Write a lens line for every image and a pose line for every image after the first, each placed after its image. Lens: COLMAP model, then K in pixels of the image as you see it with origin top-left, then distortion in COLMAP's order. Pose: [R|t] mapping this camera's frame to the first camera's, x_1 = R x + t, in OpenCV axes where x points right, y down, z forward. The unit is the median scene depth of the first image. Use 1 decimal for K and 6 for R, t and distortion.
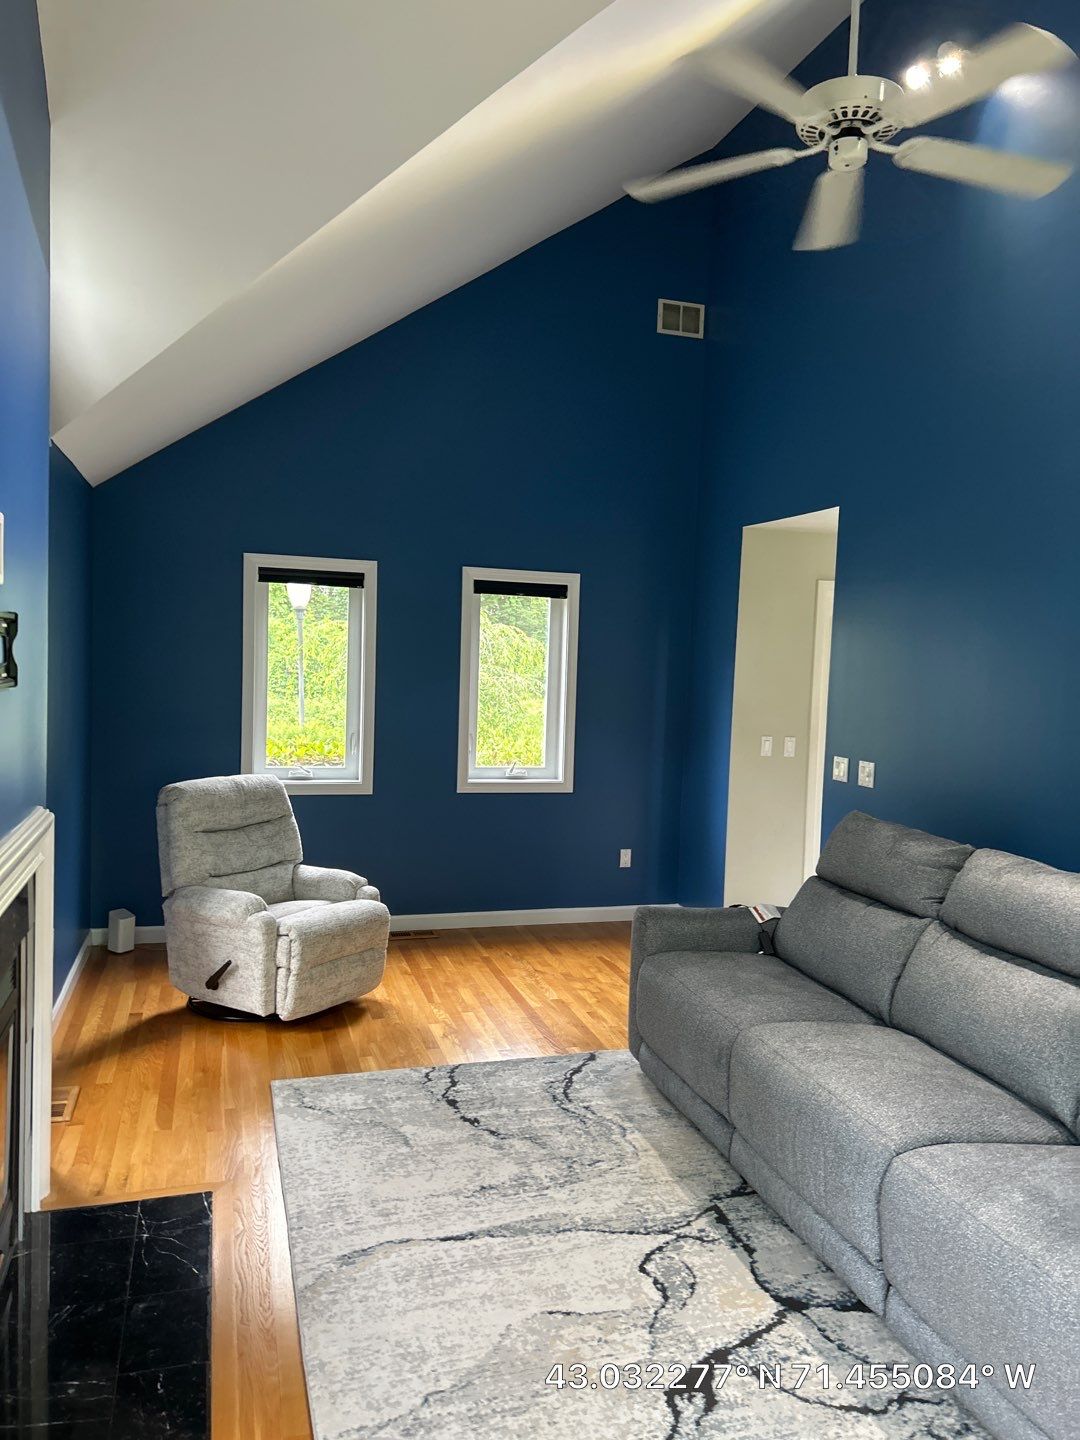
lens RADIAL K [[1072.7, 0, 553.8], [0, 1072.7, 719.9], [0, 0, 1]] dist [0.042692, -0.046161]
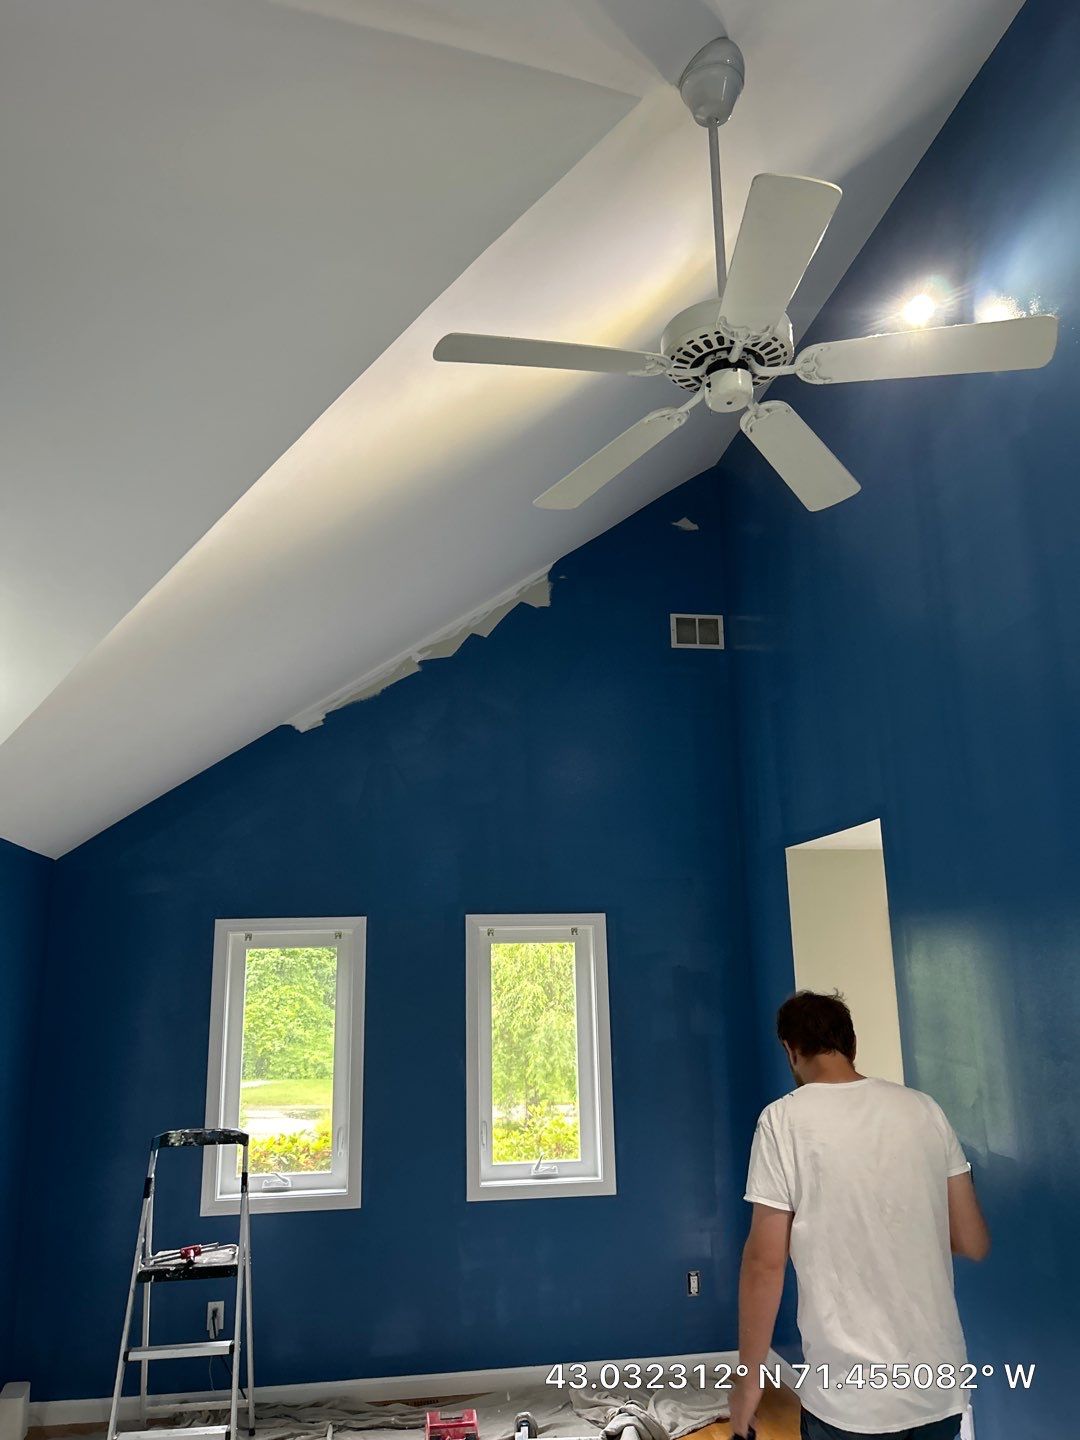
lens RADIAL K [[1072.7, 0, 537.0], [0, 1072.7, 721.1], [0, 0, 1]] dist [0.042692, -0.046161]
pose [[0.987000, -0.087403, -0.134876, 0.146624], [0.042372, 0.951019, -0.306214, -0.034945], [0.155034, 0.296518, 0.942359, 0.200618]]
